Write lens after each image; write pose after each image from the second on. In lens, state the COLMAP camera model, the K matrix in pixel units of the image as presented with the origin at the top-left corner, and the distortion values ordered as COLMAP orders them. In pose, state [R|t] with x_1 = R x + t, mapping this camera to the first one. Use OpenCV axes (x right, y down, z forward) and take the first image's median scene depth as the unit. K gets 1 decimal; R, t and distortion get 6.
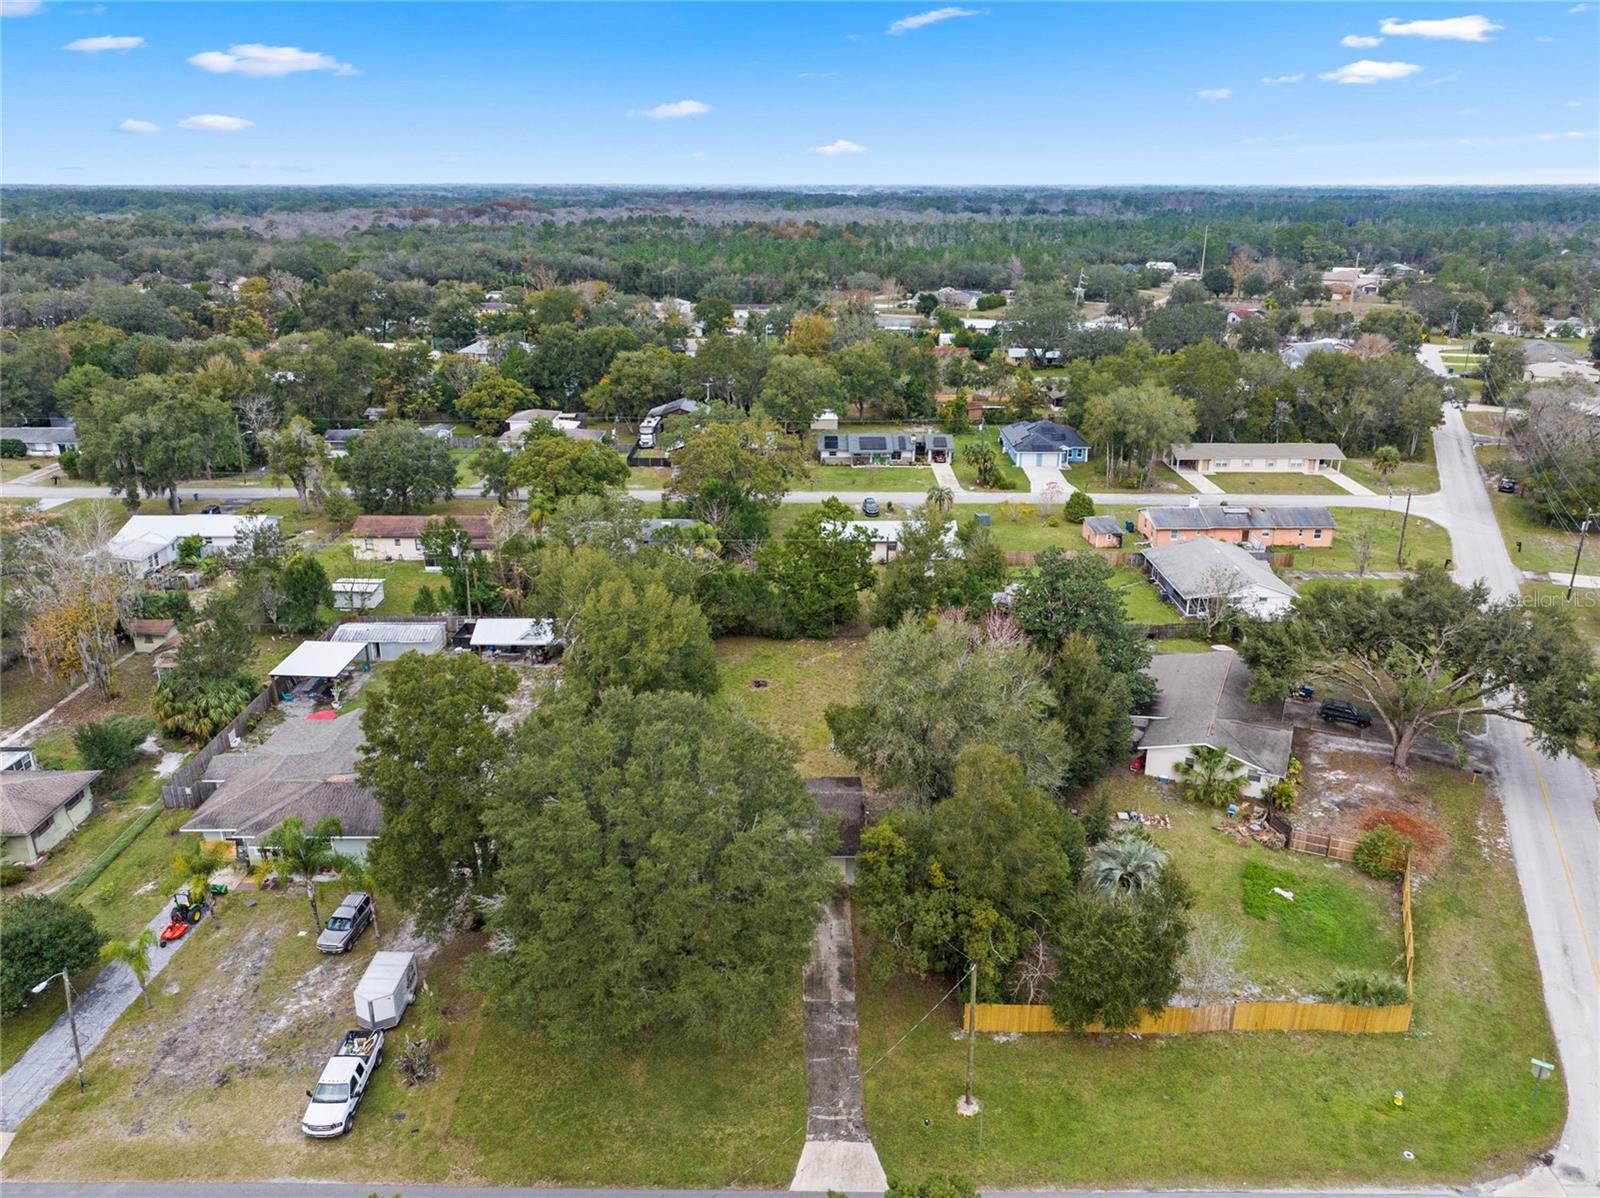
lens RADIAL K [[1103.0, 0, 810.4], [0, 1103.0, 597.9], [0, 0, 1]] dist [-0.011255, 0.000347]
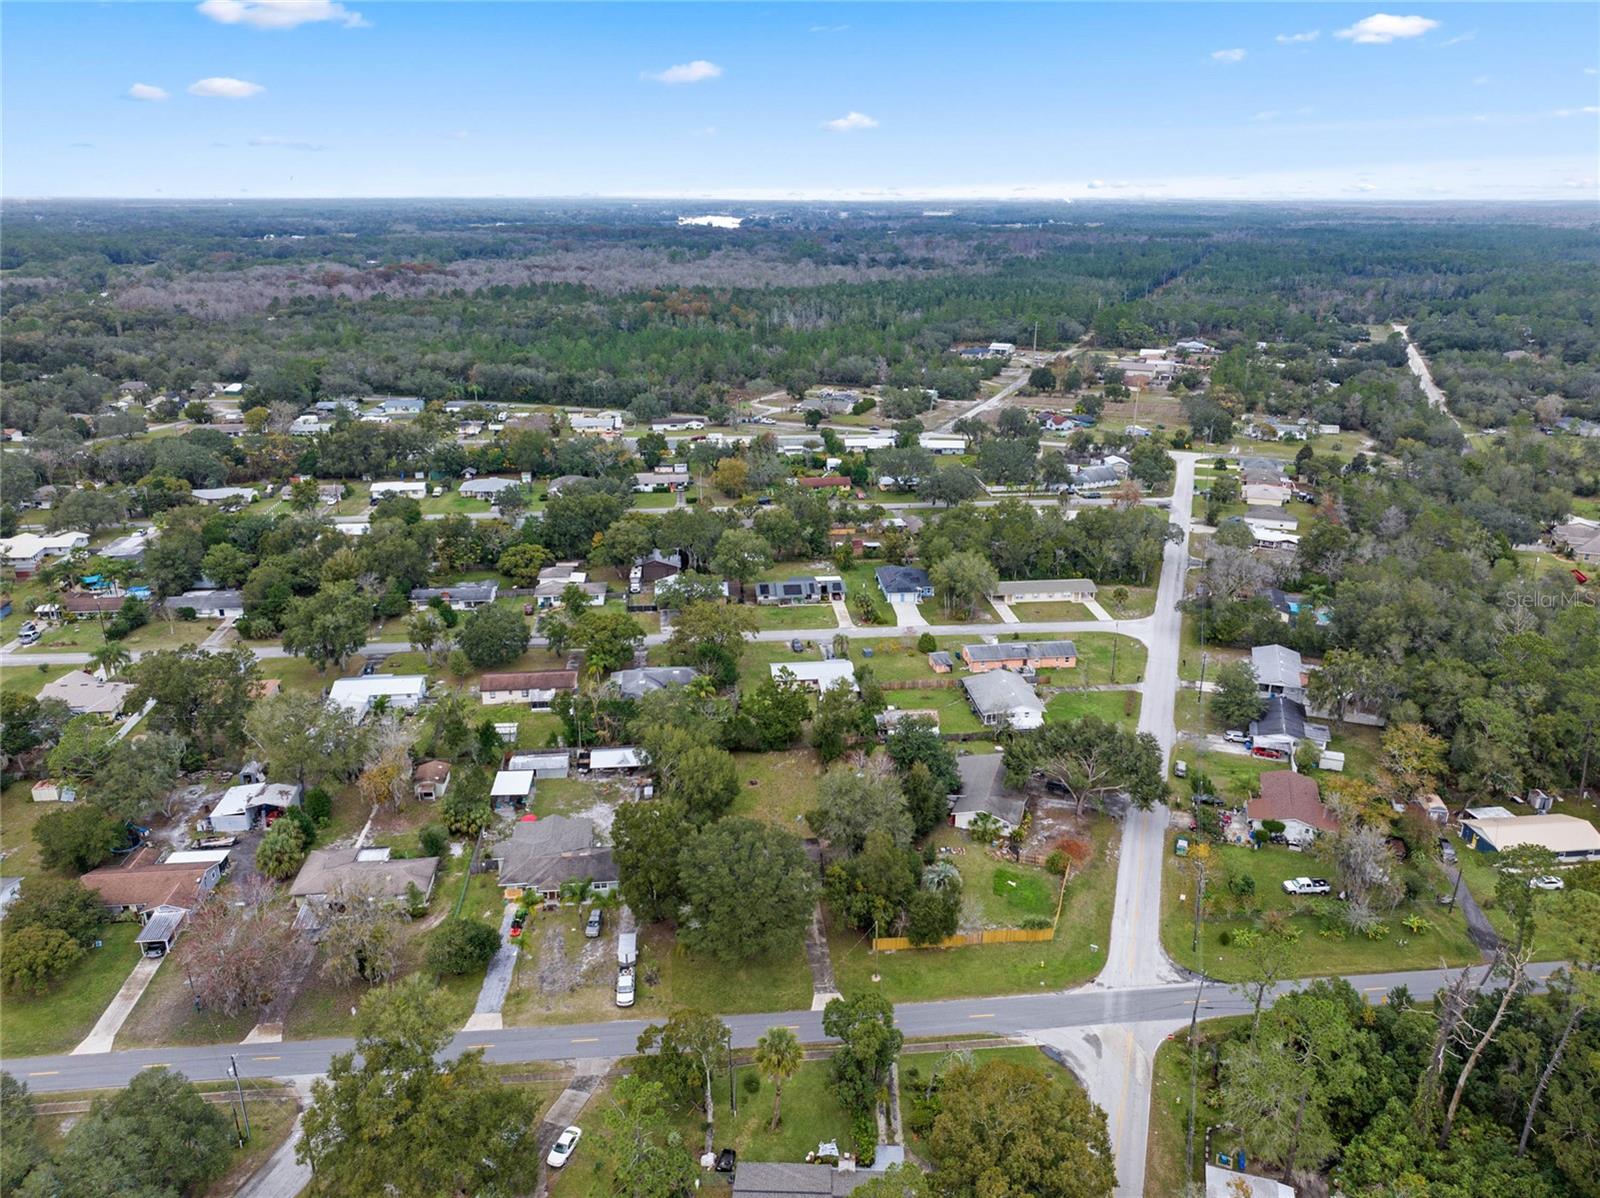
lens RADIAL K [[1091.3, 0, 801.8], [0, 1091.3, 591.9], [0, 0, 1]] dist [-0.000907, -0.000188]
pose [[0.994369, -0.034235, 0.100292, -0.166927], [0.034230, 0.999412, 0.001769, -0.293025], [-0.100293, 0.001674, 0.994957, -0.997822]]
